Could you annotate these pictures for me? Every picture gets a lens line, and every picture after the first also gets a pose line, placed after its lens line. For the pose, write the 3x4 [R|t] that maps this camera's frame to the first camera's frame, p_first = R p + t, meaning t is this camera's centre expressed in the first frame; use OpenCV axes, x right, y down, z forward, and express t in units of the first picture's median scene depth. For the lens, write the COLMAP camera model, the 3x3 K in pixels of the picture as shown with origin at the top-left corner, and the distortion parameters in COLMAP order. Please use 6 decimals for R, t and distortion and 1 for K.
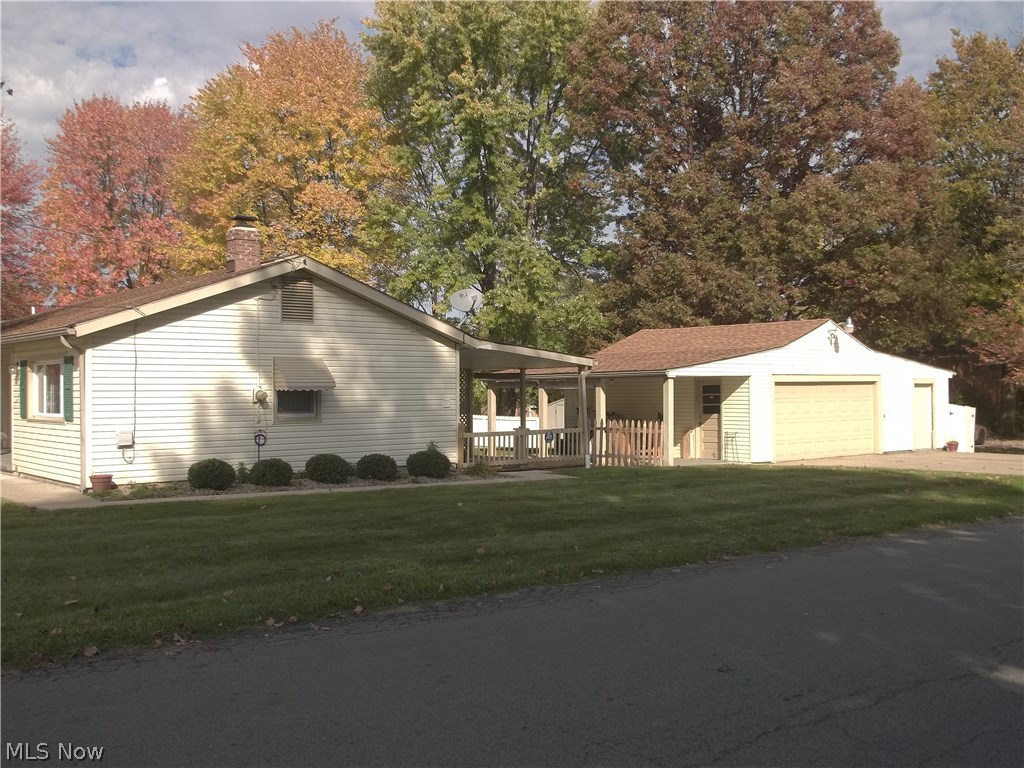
lens RADIAL K [[1000.9, 0, 511.3], [0, 1000.9, 384.6], [0, 0, 1]] dist [-0.012806, 0.000000]
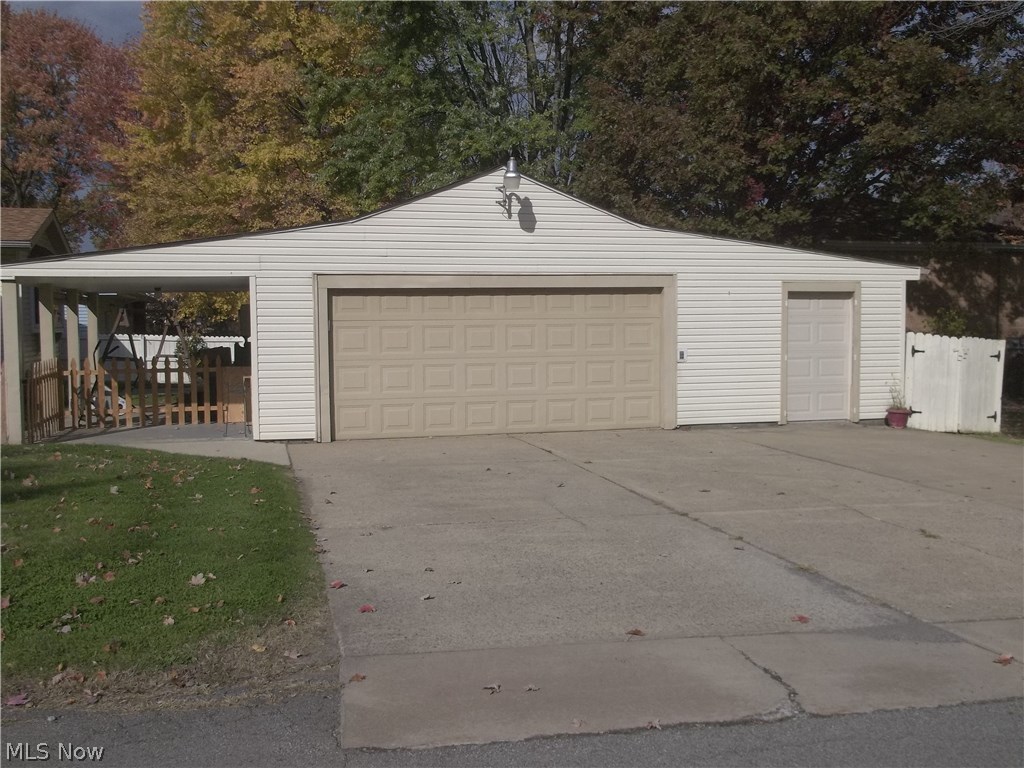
lens RADIAL K [[1000.9, 0, 512.3], [0, 1000.9, 384.5], [0, 0, 1]] dist [-0.012806, 0.000000]
pose [[0.906738, 0.029911, -0.420631, 0.475803], [0.002599, 0.997066, 0.076504, 0.006566], [0.421686, -0.070462, 0.904000, 0.464325]]
